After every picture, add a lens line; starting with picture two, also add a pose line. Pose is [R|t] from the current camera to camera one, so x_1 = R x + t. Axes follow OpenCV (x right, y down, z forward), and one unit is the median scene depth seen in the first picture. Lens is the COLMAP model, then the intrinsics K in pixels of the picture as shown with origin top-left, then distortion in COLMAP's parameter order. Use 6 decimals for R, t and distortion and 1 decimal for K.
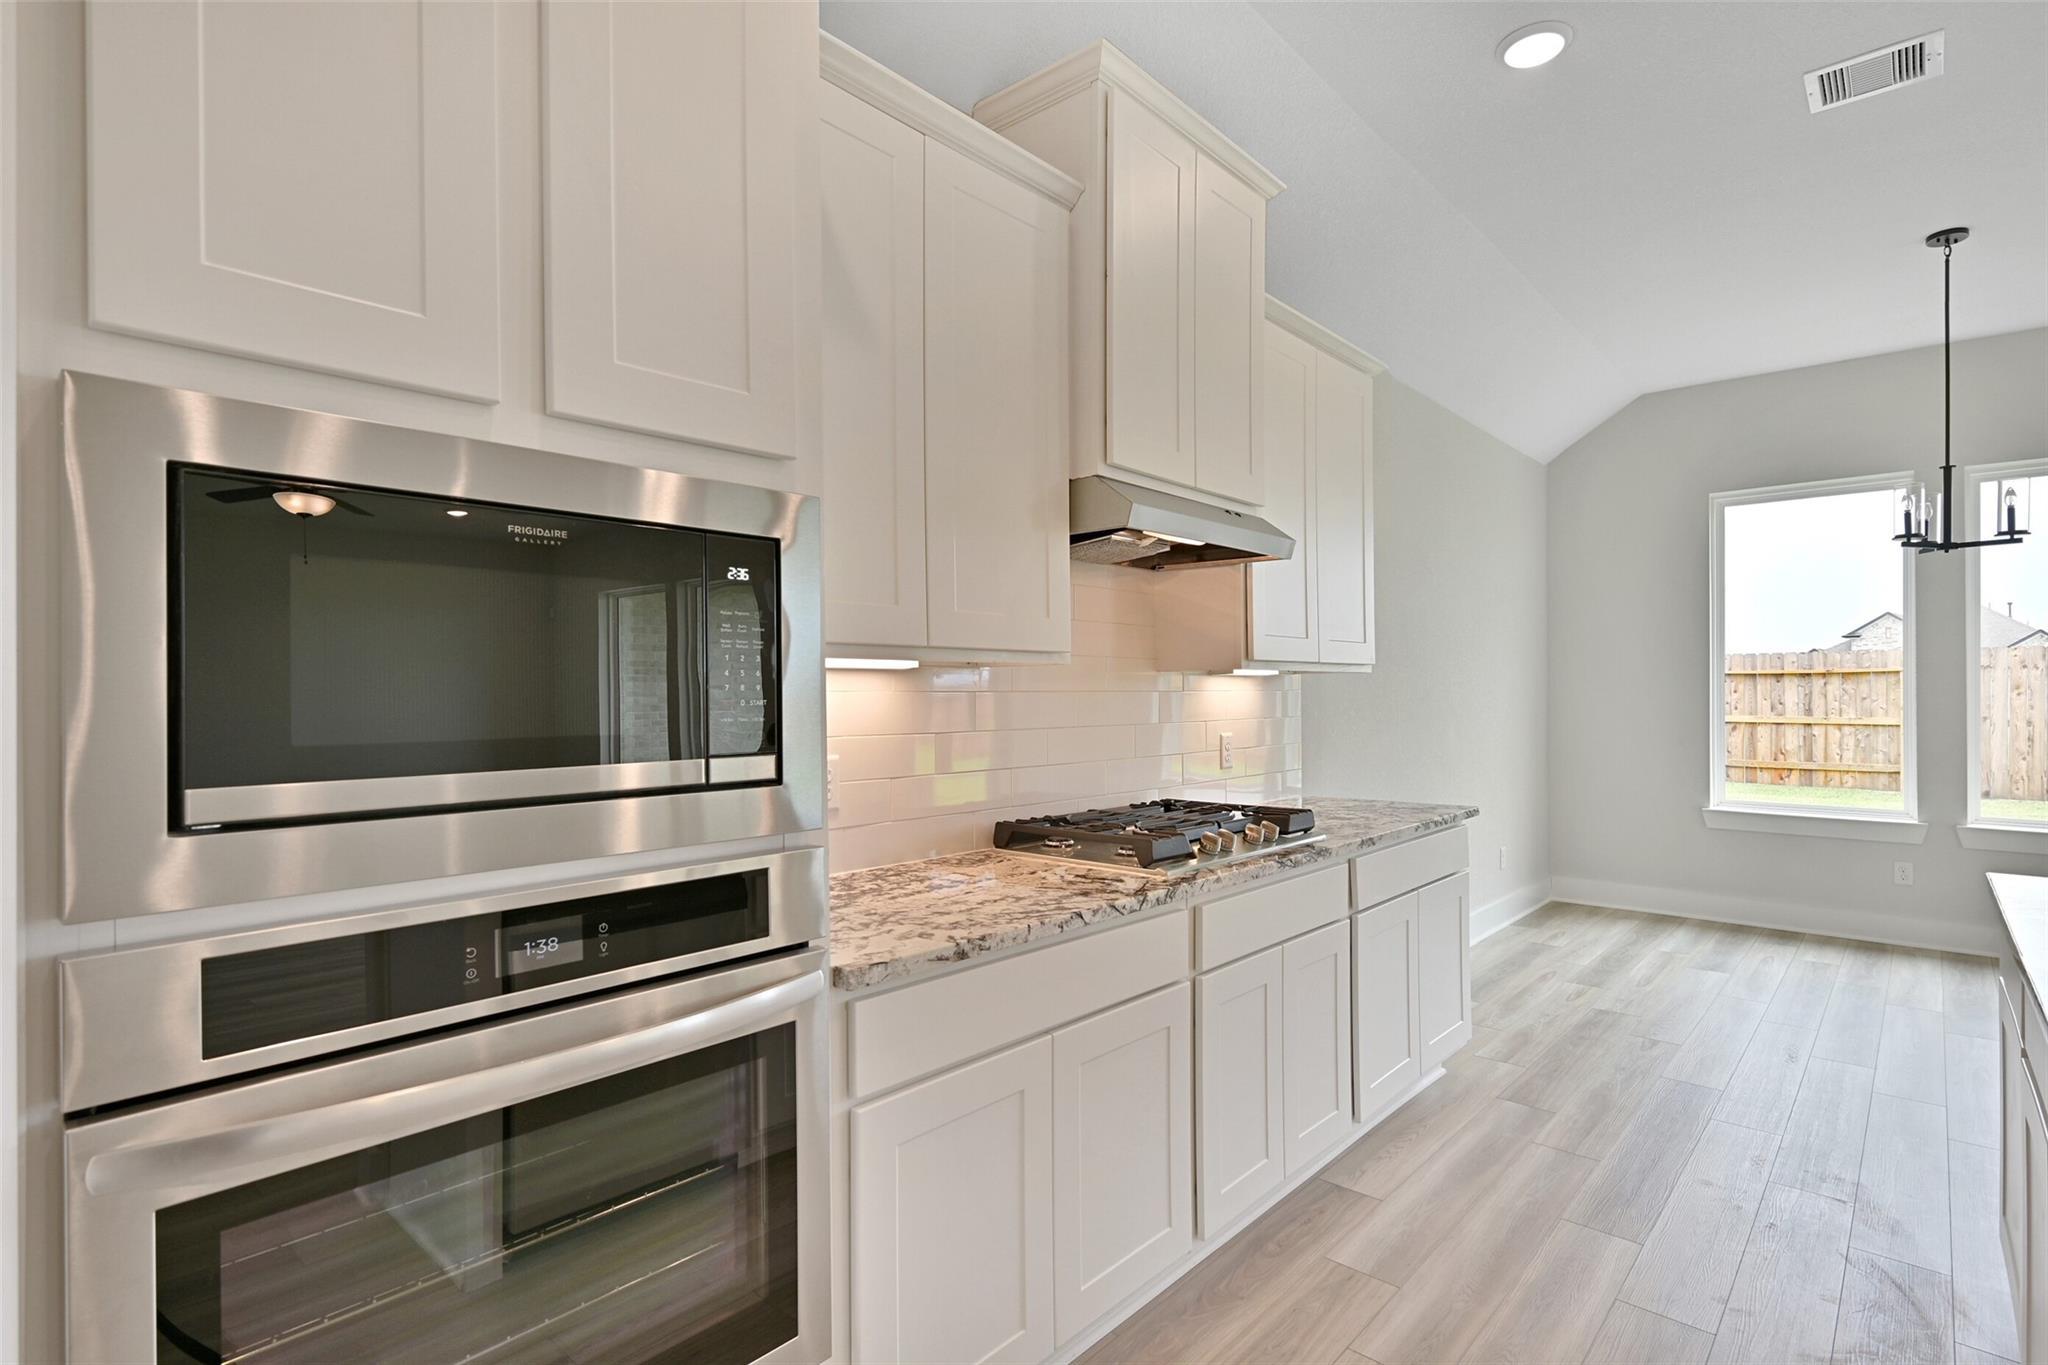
lens RADIAL K [[995.1, 0, 1029.6], [0, 995.1, 685.8], [0, 0, 1]] dist [-0.010849, -0.000683]
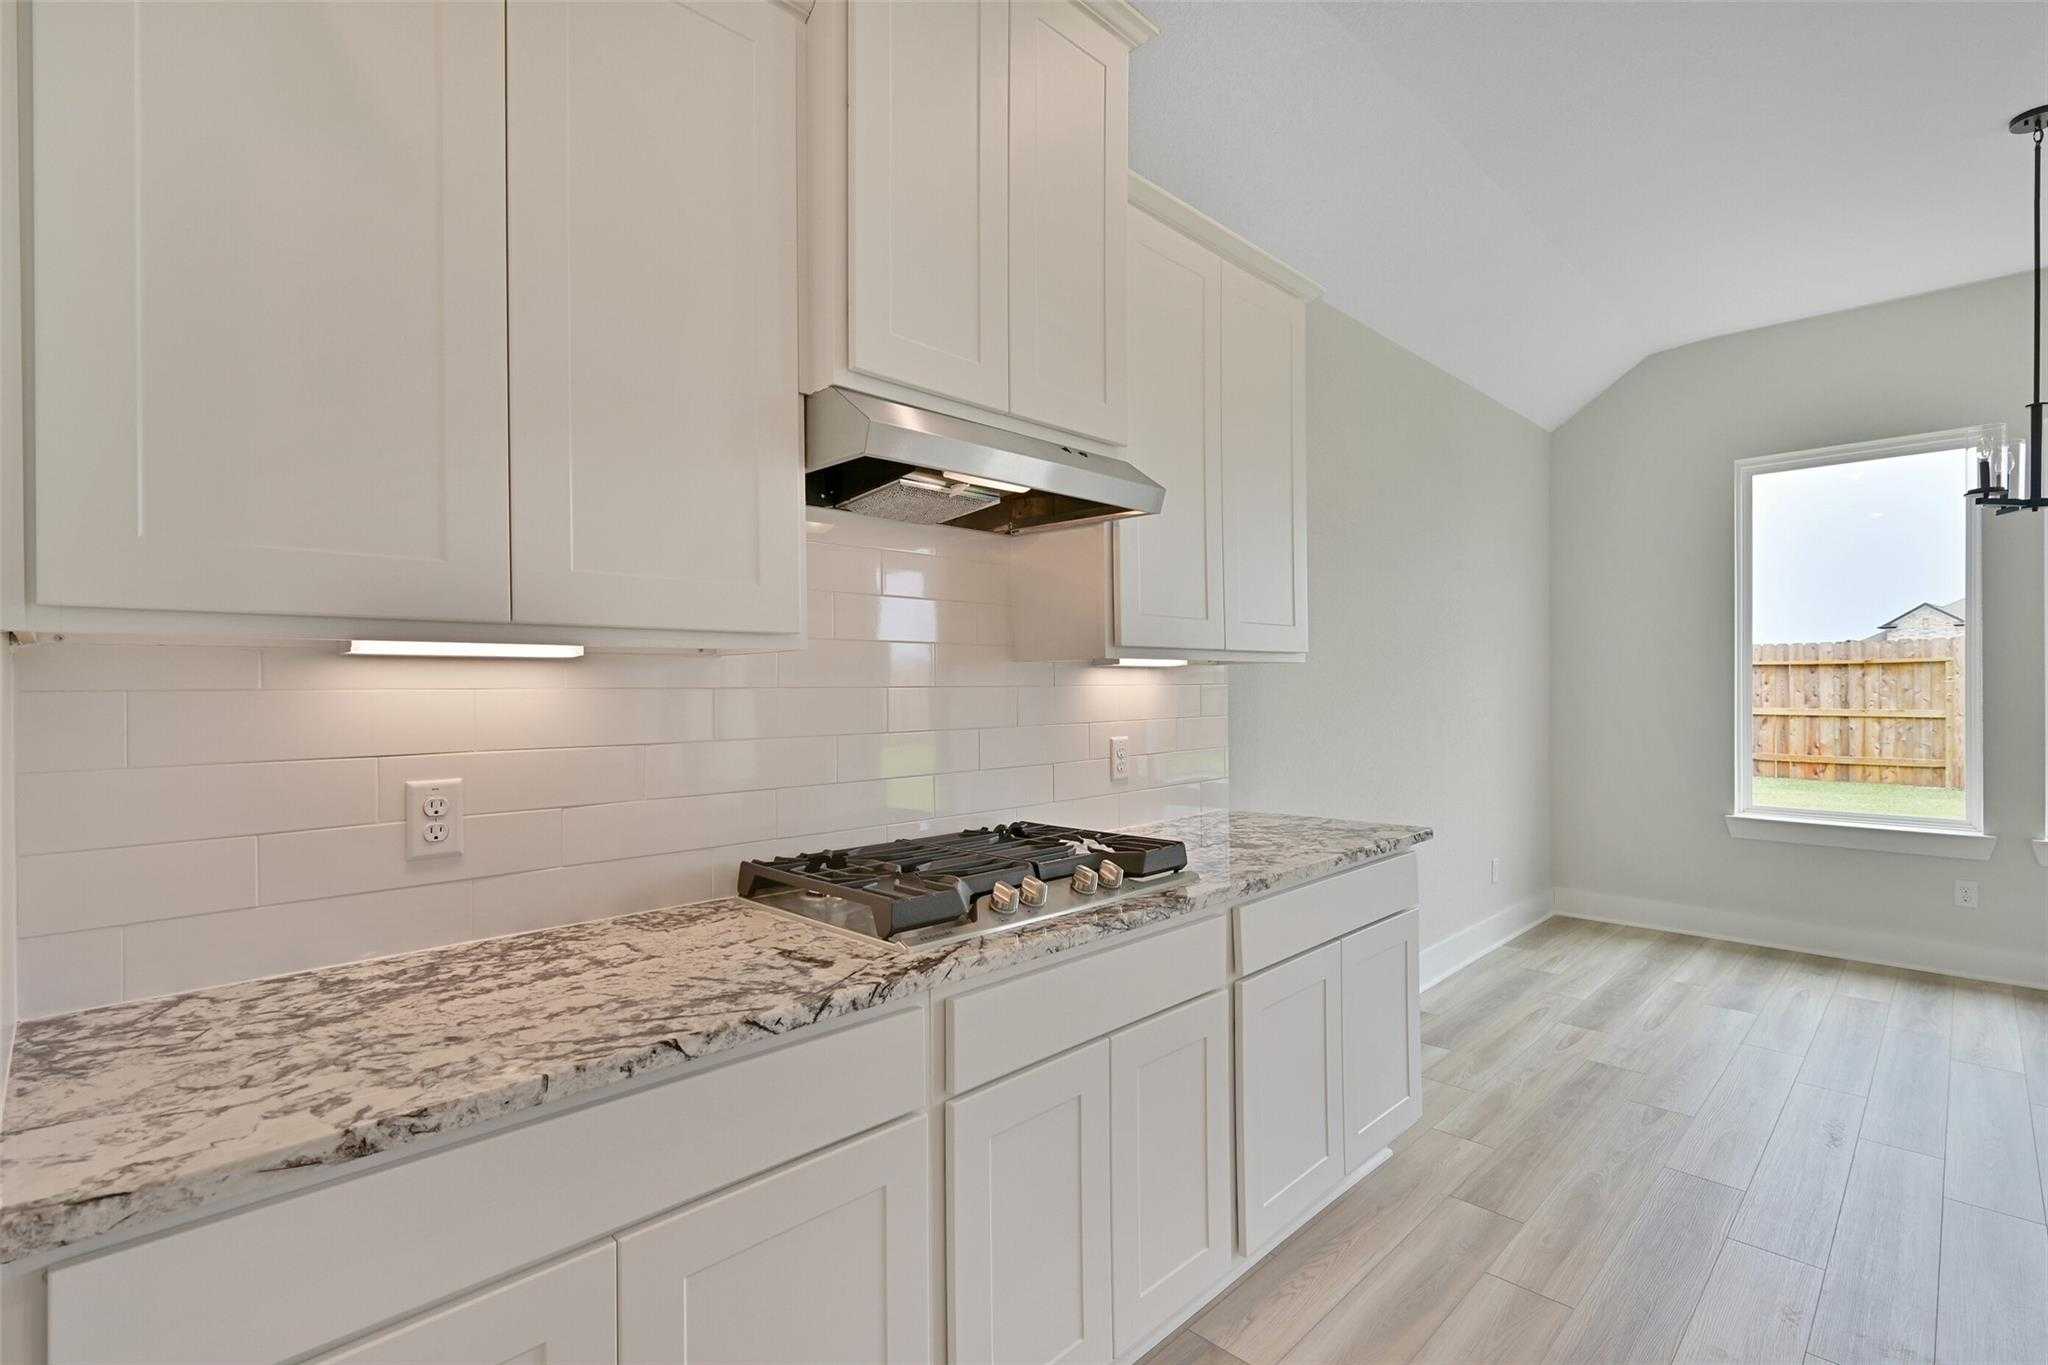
lens RADIAL K [[947.4, 0, 1035.3], [0, 947.4, 685.7], [0, 0, 1]] dist [-0.002384, -0.000780]
pose [[0.999233, -0.002924, -0.039058, 0.161950], [0.003185, 0.999973, 0.006610, 0.000035], [0.039037, -0.006729, 0.999215, 0.220604]]
